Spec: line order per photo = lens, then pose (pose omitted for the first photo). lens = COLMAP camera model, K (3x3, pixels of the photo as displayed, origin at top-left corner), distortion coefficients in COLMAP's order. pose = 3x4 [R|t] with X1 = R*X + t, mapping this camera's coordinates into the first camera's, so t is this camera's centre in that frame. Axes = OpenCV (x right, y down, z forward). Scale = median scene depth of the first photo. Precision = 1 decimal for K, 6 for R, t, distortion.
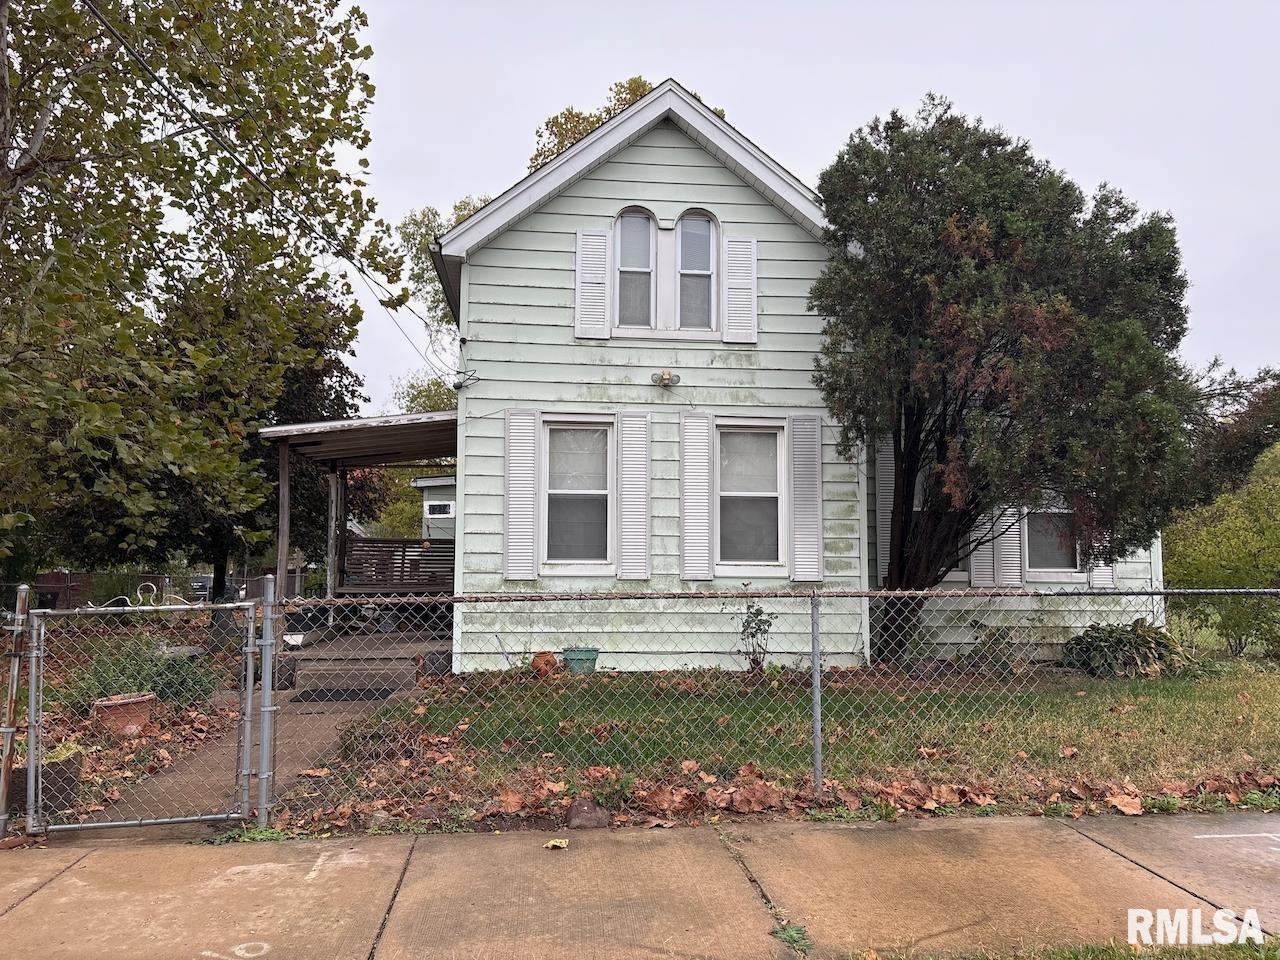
lens RADIAL K [[965.6, 0, 640.0], [0, 965.6, 480.0], [0, 0, 1]] dist [0.004616, 0.000643]
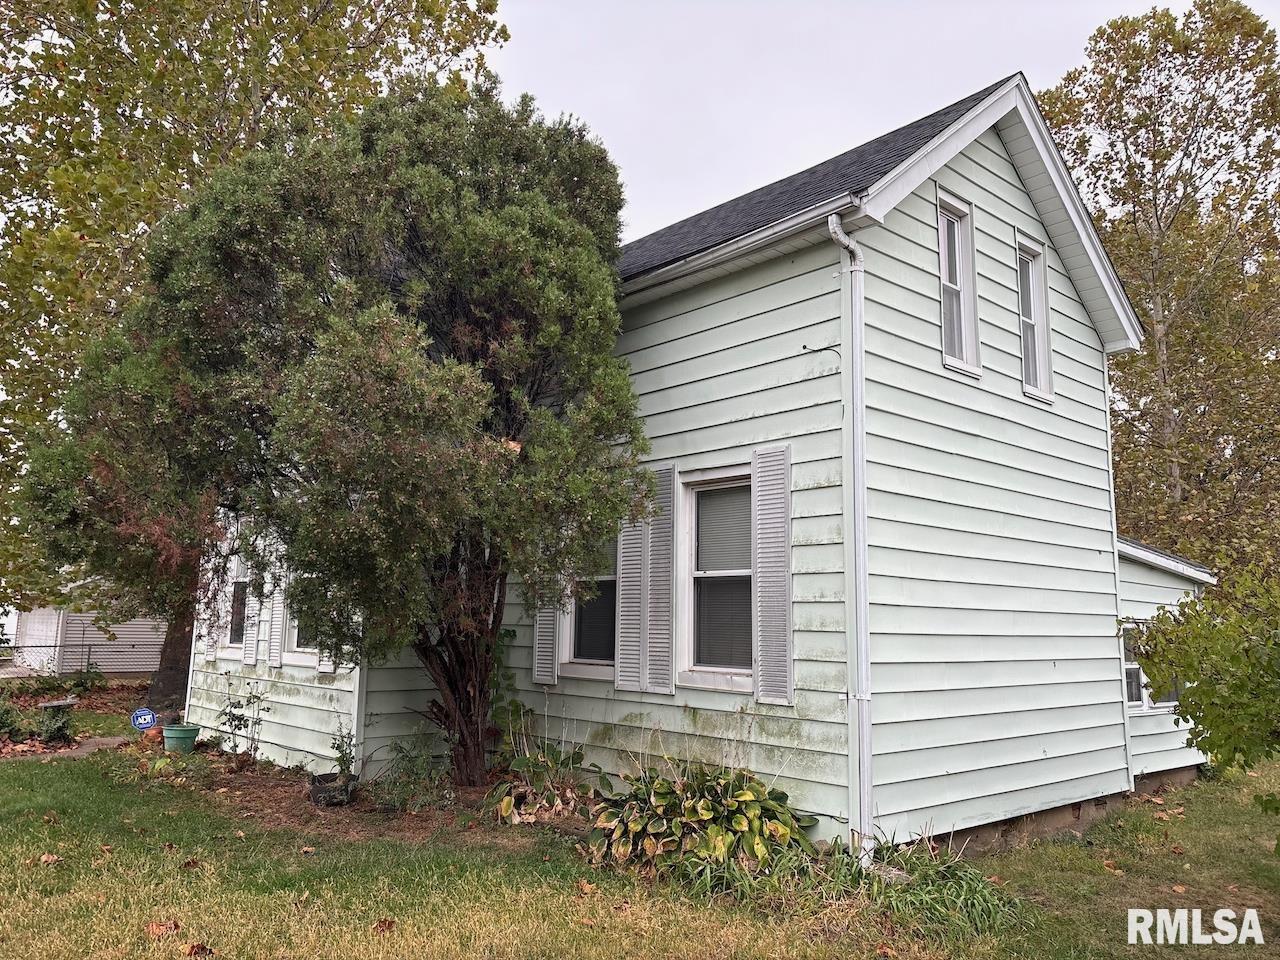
lens RADIAL K [[965.6, 0, 640.0], [0, 965.6, 480.0], [0, 0, 1]] dist [0.004616, 0.000643]
pose [[0.581948, -0.124000, -0.803717, 0.938636], [0.055389, 0.992055, -0.112951, 0.037459], [0.811338, 0.021215, 0.584193, 0.591025]]
